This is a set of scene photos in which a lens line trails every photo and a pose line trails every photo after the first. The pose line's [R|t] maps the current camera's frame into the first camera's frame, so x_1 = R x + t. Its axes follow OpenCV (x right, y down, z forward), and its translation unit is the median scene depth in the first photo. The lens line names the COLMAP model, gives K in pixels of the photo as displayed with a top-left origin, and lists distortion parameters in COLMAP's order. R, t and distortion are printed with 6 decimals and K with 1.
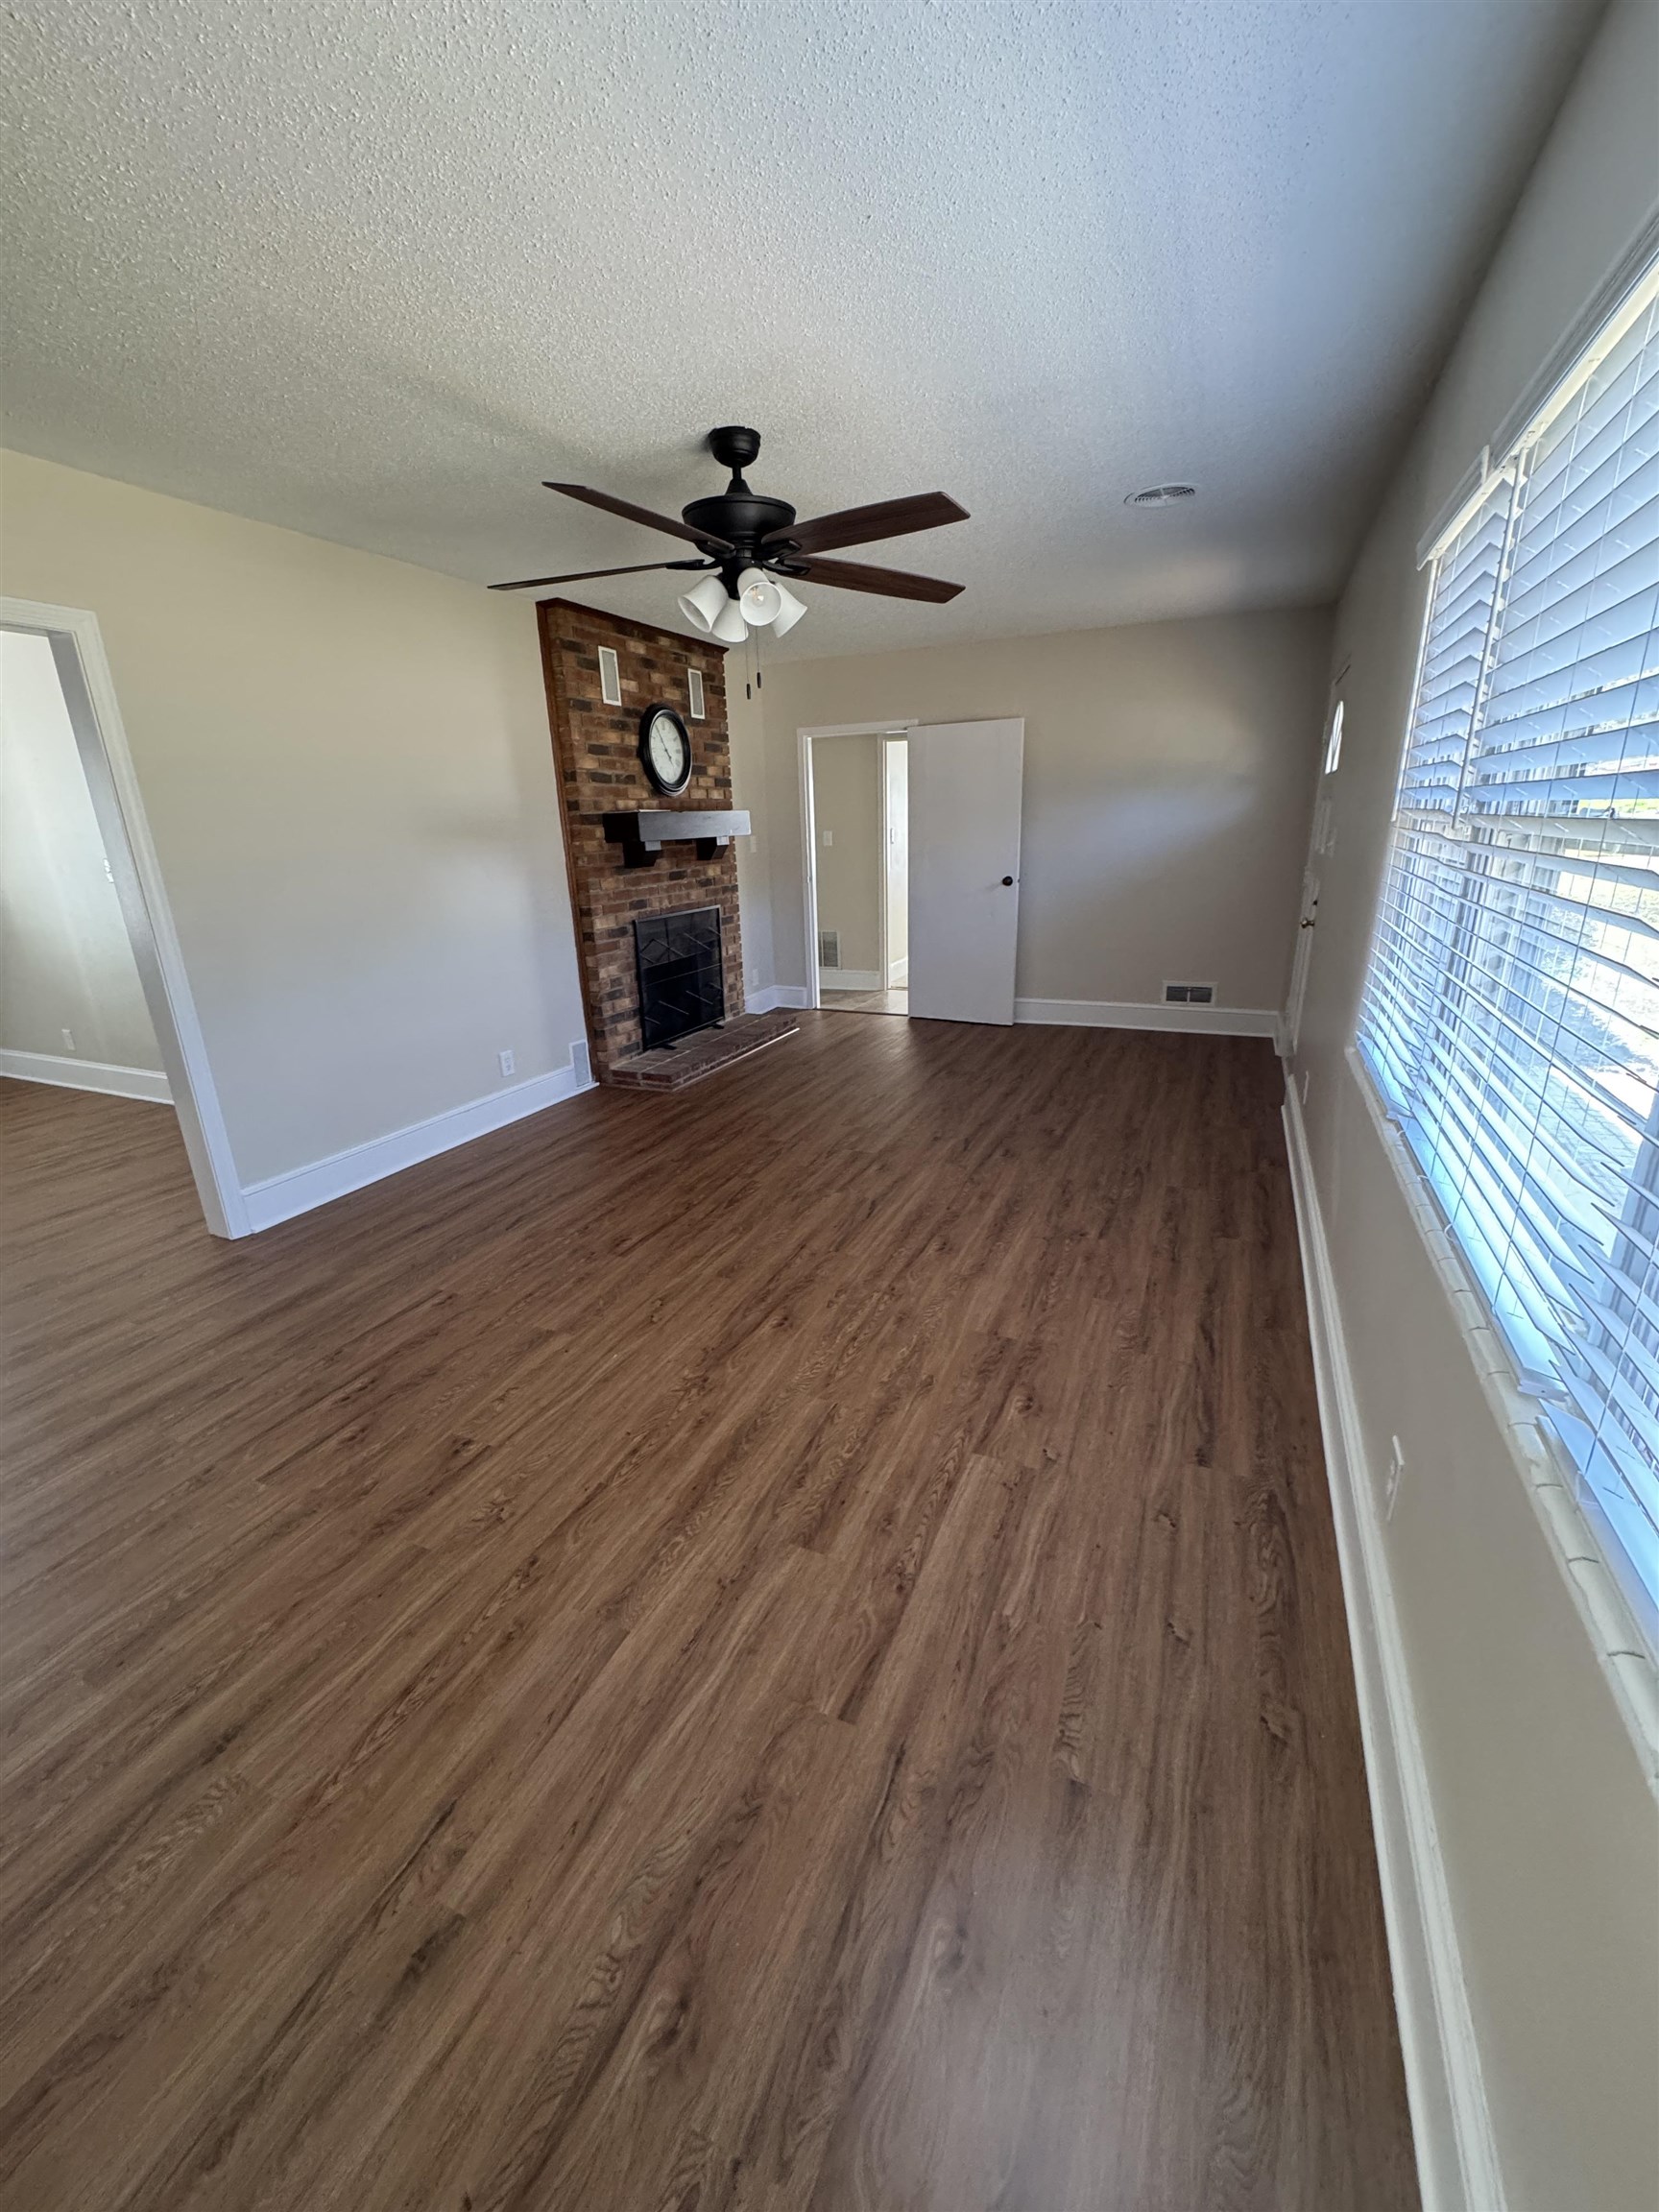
lens RADIAL K [[879.3, 0, 832.9], [0, 879.3, 1102.3], [0, 0, 1]] dist [0.000125, 0.000083]
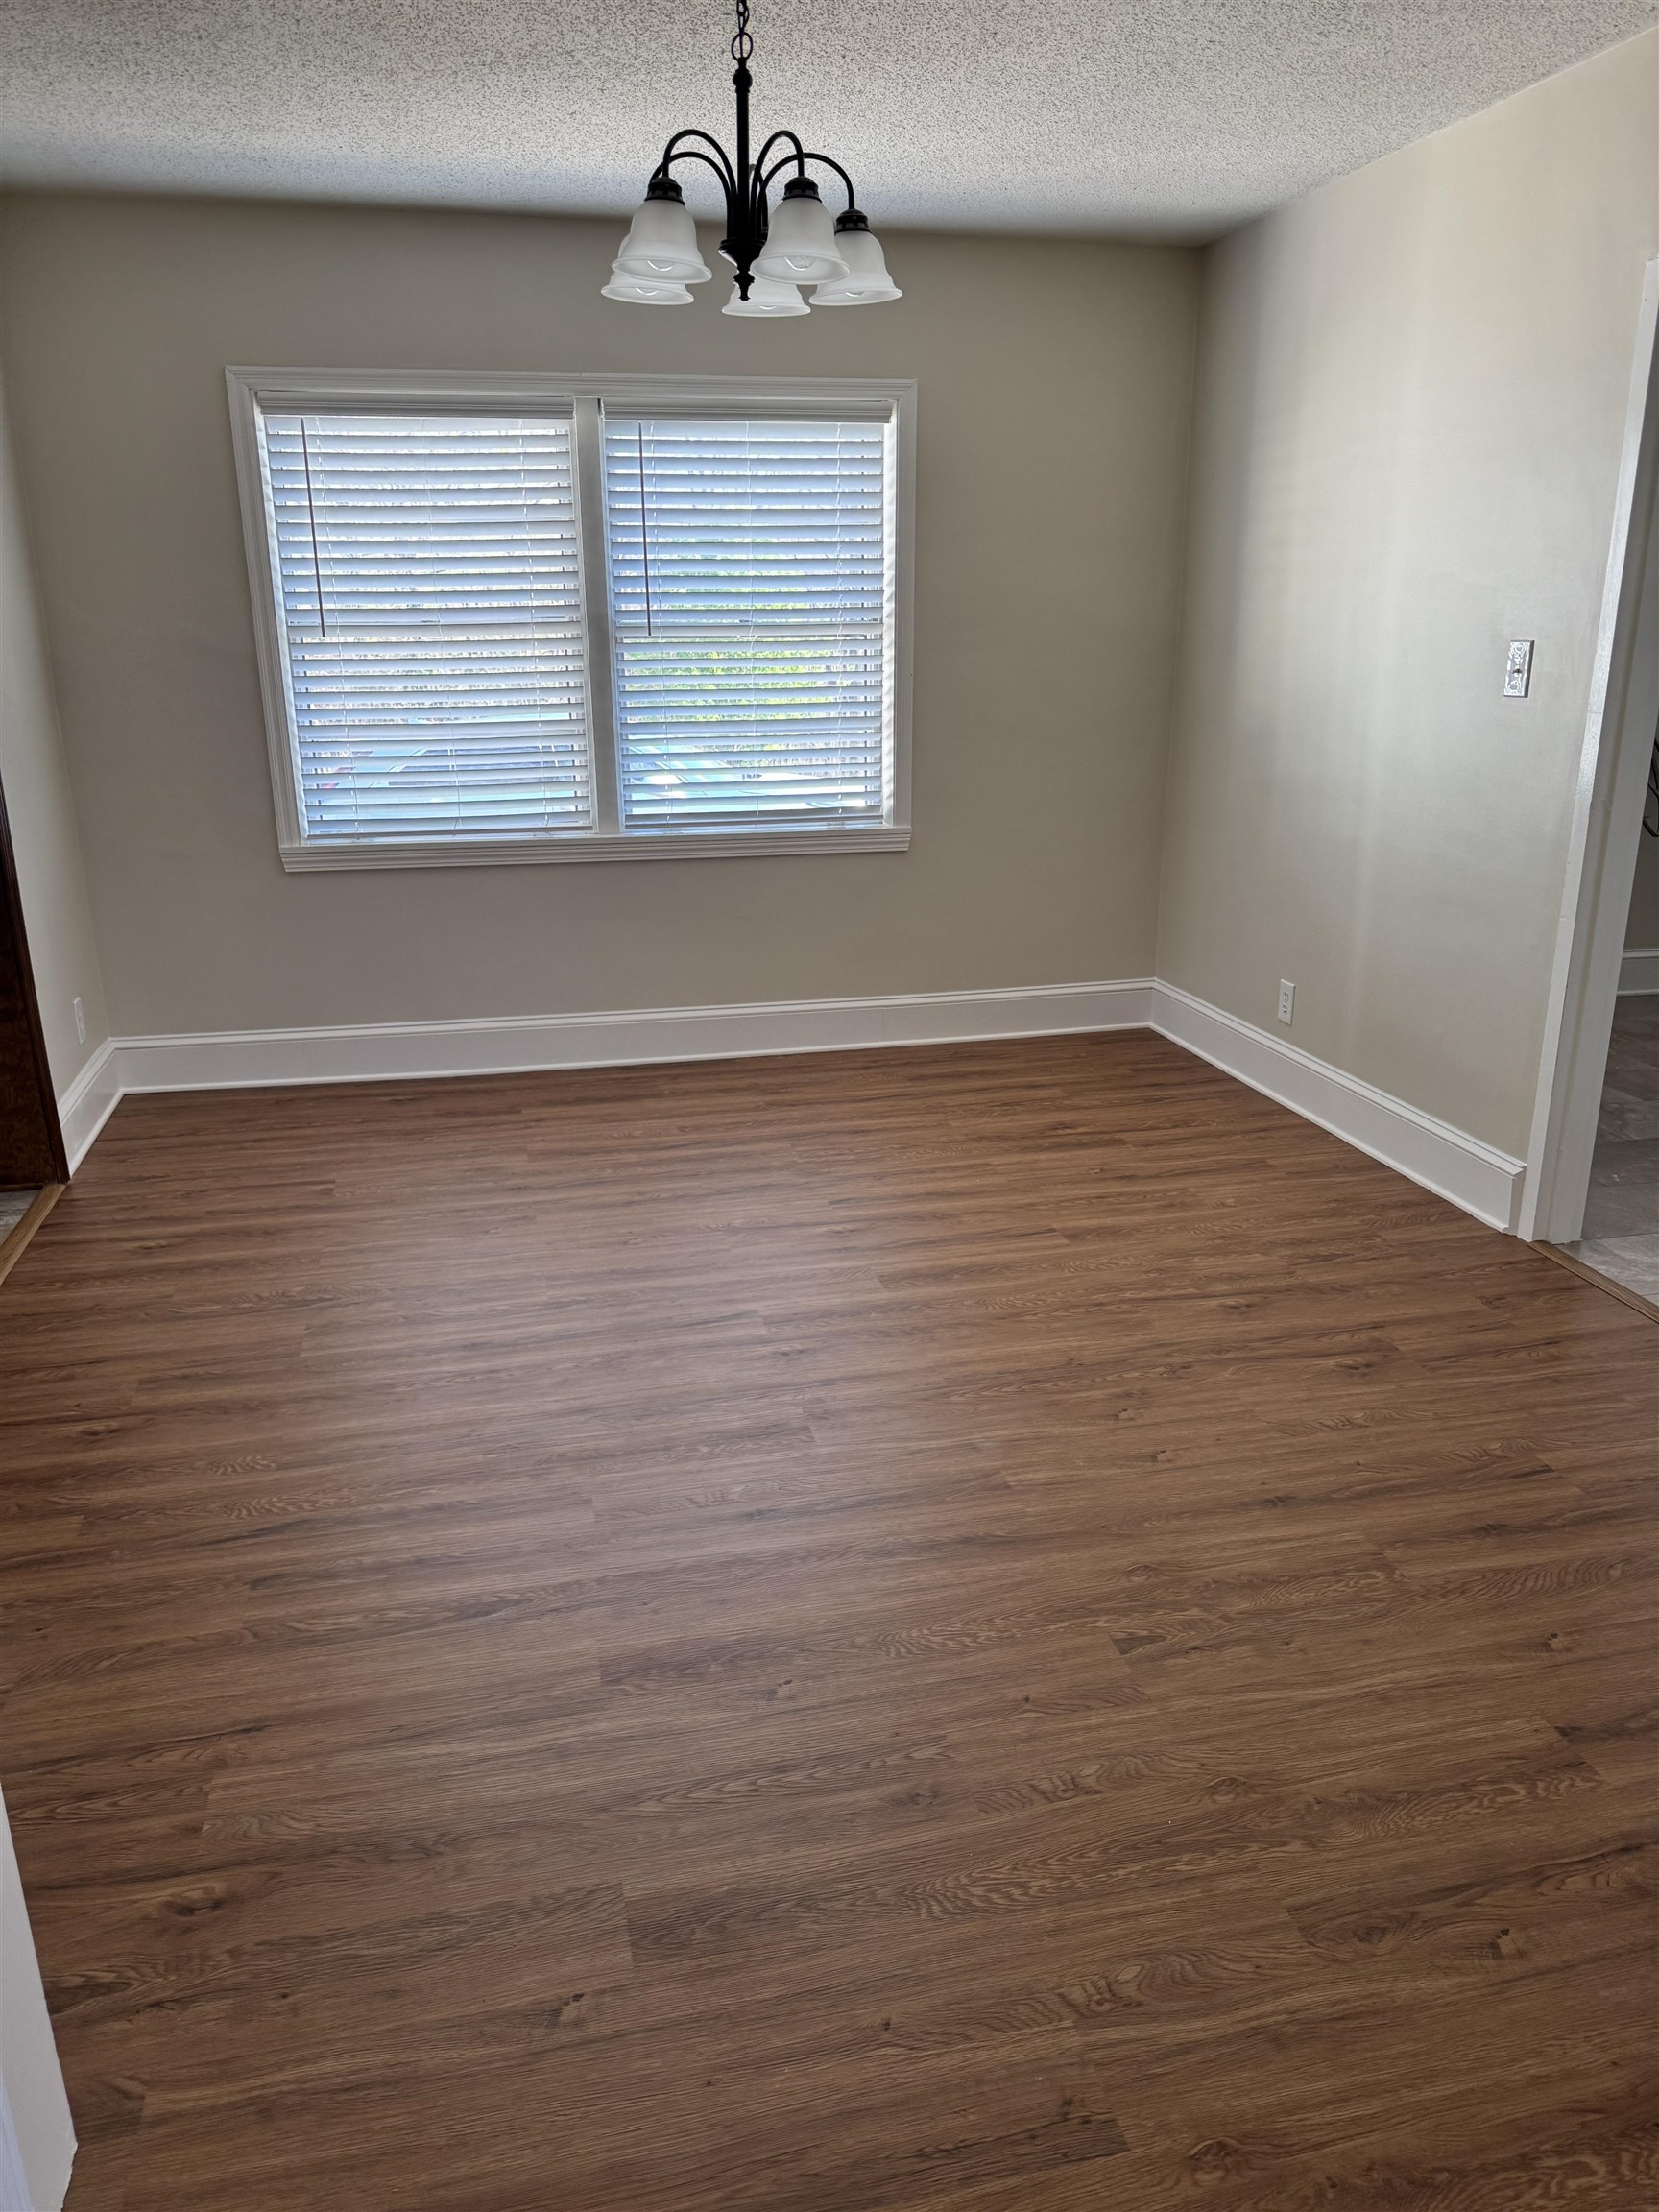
lens RADIAL K [[1557.2, 0, 829.5], [0, 1557.2, 1106.0], [0, 0, 1]] dist [0.079536, -0.104173]
pose [[0.599857, 0.264648, -0.755071, -0.440793], [-0.255184, 0.957709, 0.132944, -0.084121], [0.758322, 0.112934, 0.642023, 0.311862]]
